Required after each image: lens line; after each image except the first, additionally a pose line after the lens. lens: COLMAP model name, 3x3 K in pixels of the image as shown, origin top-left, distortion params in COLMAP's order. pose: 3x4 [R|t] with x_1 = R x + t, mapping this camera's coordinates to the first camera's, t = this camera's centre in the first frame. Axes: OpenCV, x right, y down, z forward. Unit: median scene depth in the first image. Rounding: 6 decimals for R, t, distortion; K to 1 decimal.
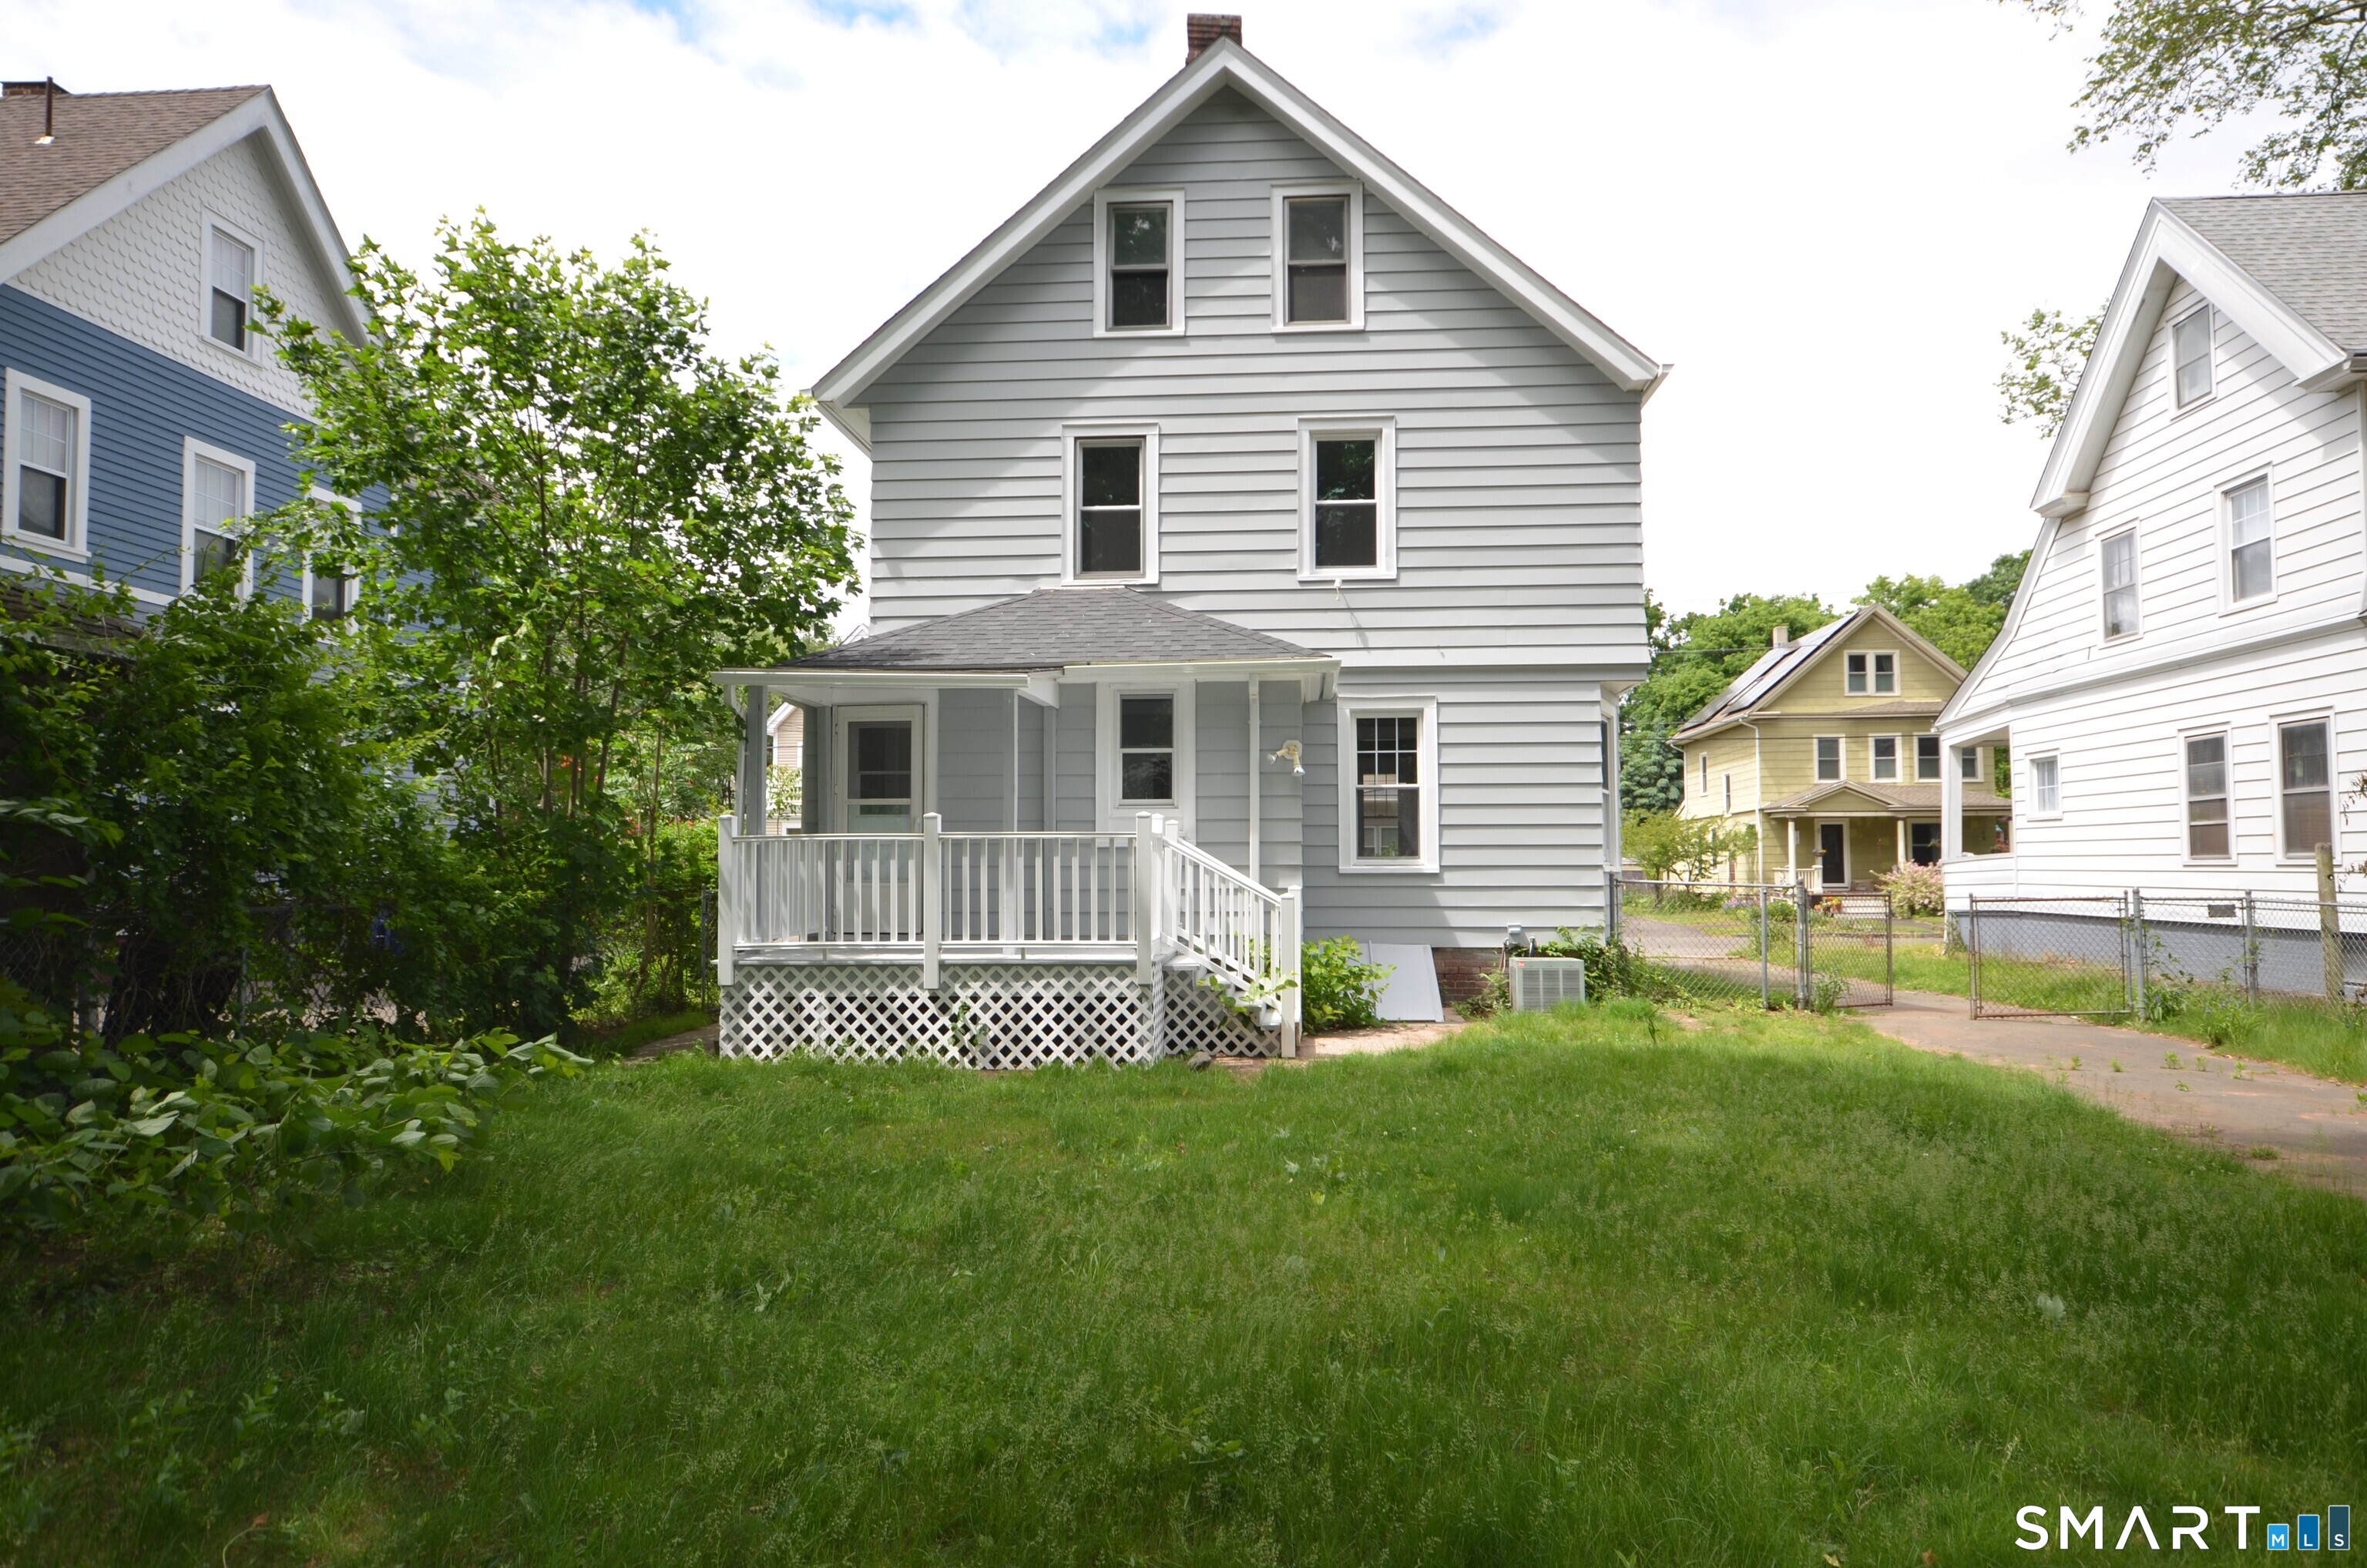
lens RADIAL K [[1453.2, 0, 1183.5], [0, 1453.2, 784.0], [0, 0, 1]] dist [0.006145, 0.002691]
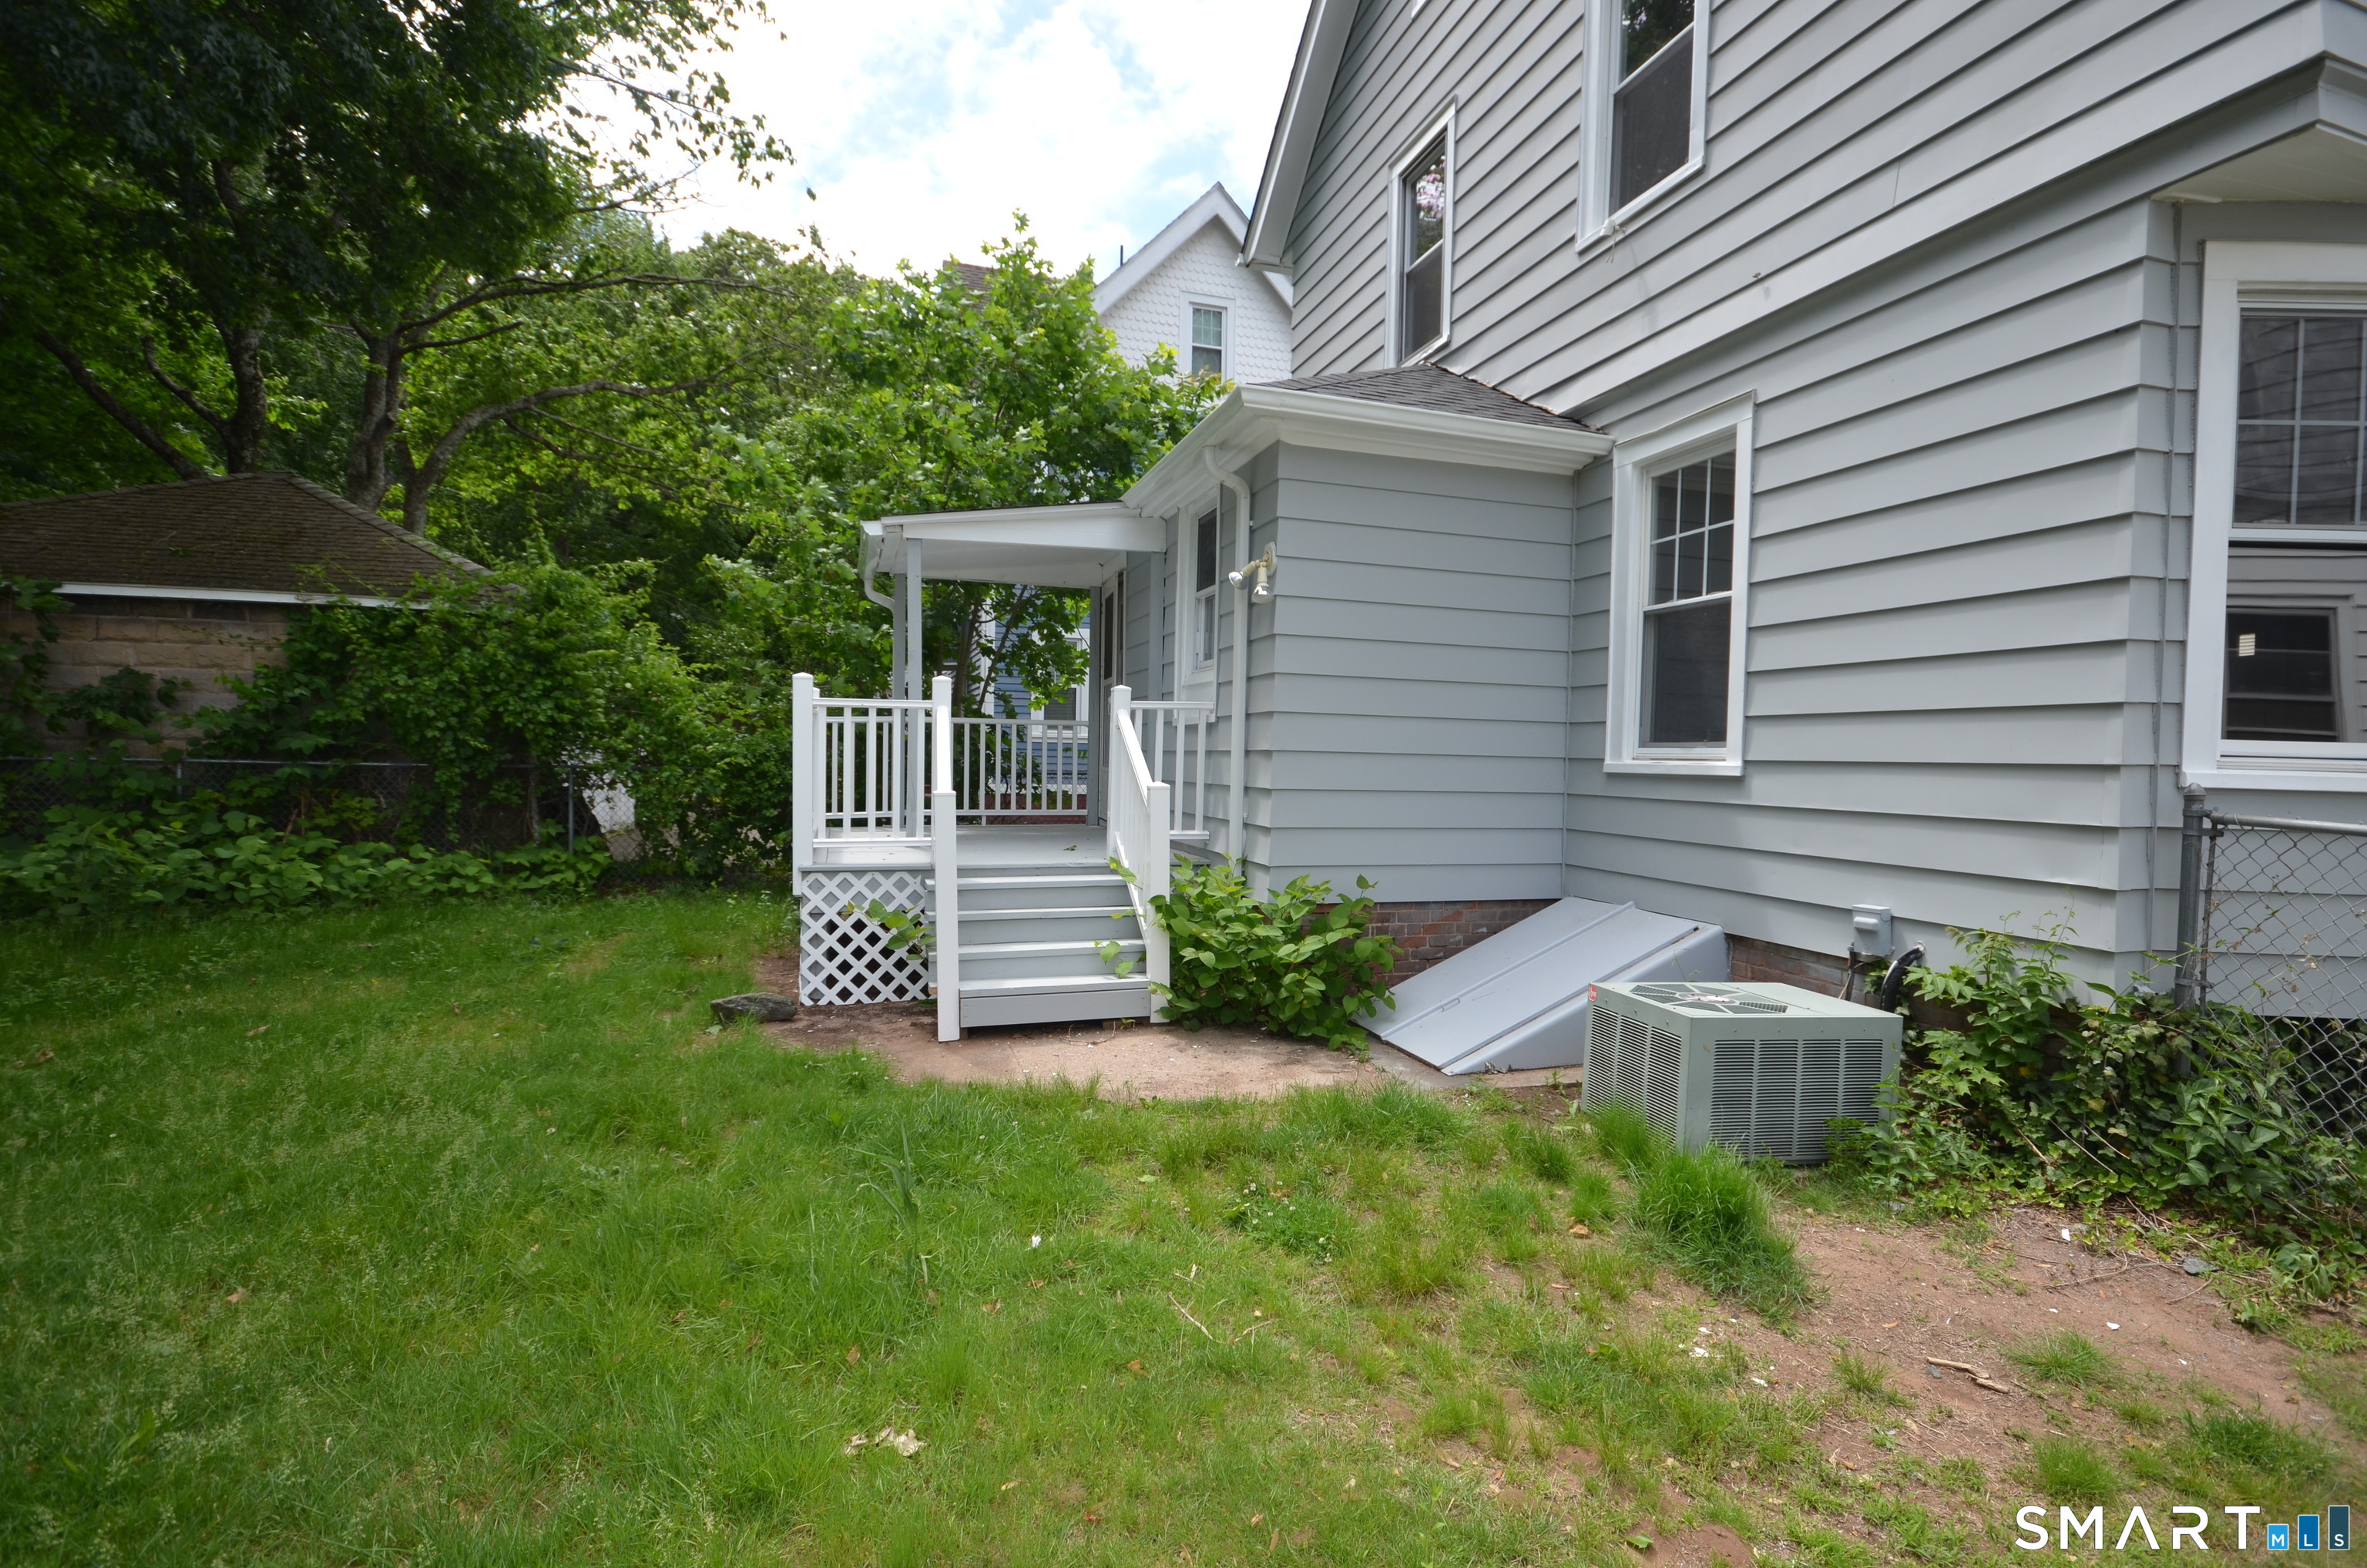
lens RADIAL K [[1120.3, 0, 1183.5], [0, 1120.3, 784.0], [0, 0, 1]] dist [-0.002791, -0.000817]
pose [[0.361822, 0.033741, -0.931637, 0.434203], [0.035720, 0.998109, 0.050021, 0.038491], [0.931563, -0.051376, 0.359932, 0.688188]]
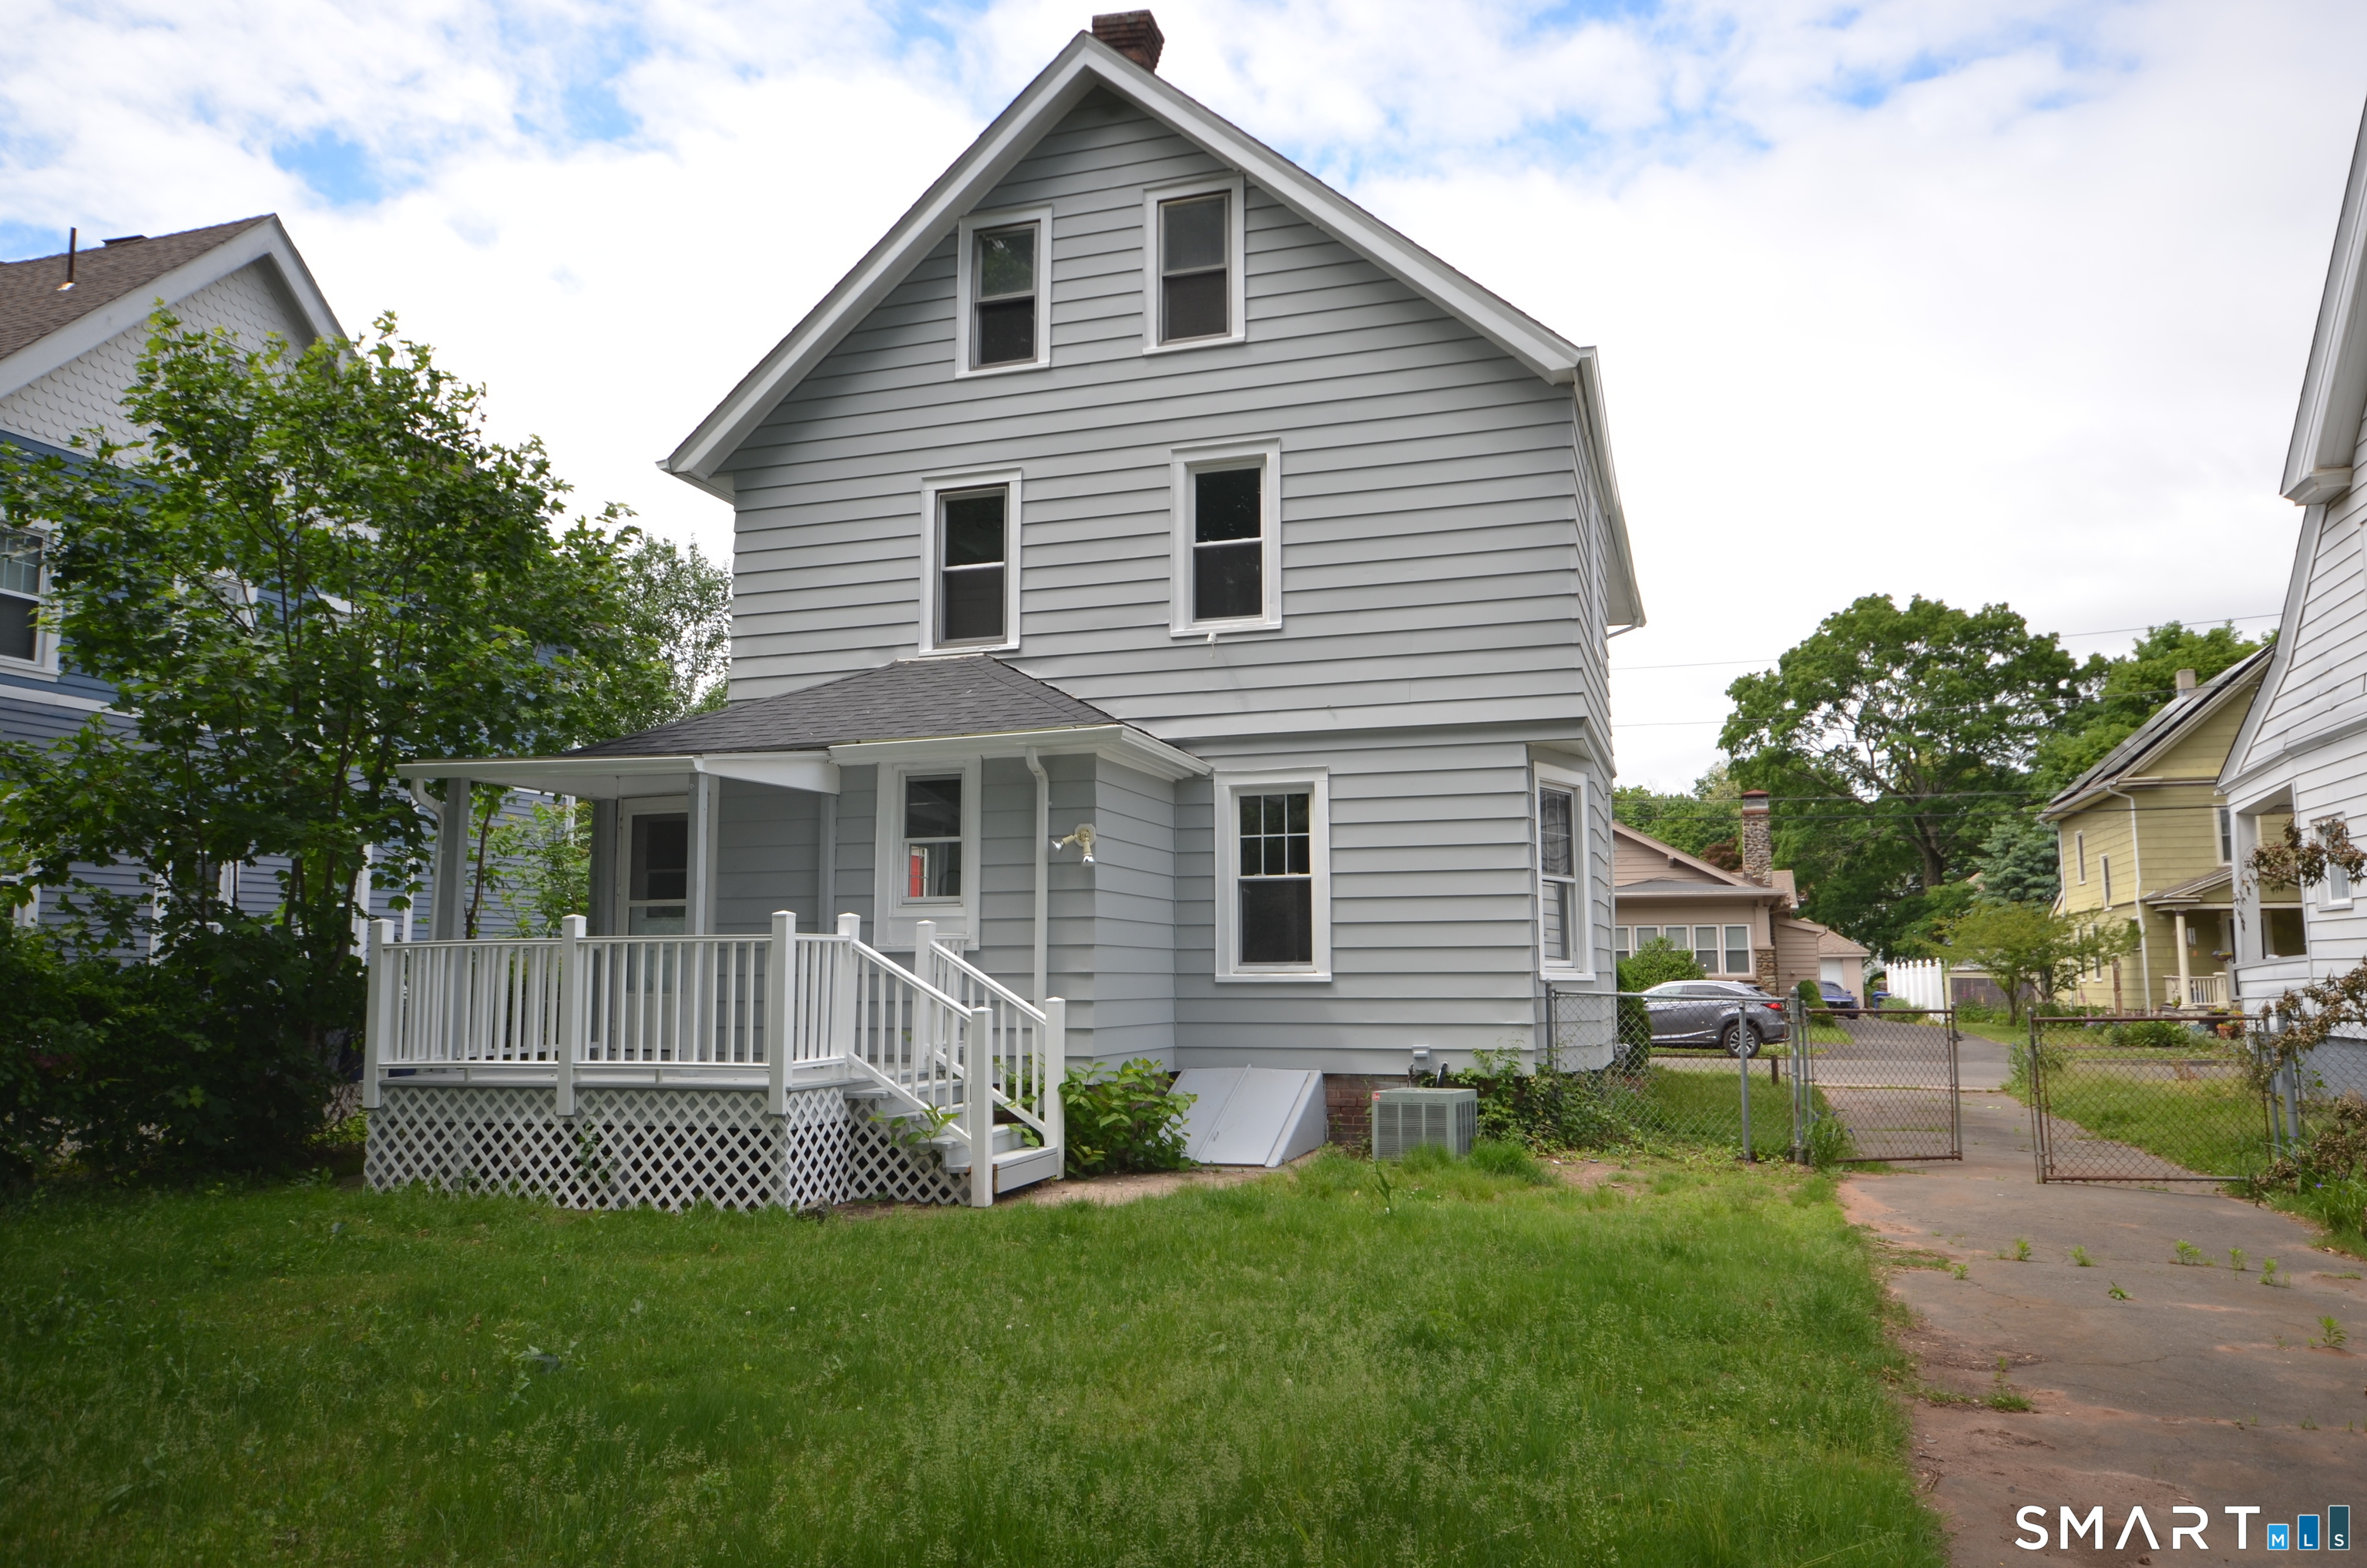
lens RADIAL K [[1603.1, 0, 1194.2], [0, 1603.1, 777.0], [0, 0, 1]] dist [0.007252, -0.000125]
pose [[0.972018, -0.031283, -0.232813, 0.307312], [0.015781, 0.997550, -0.068154, 0.006317], [0.234375, 0.062573, 0.970130, 0.096085]]
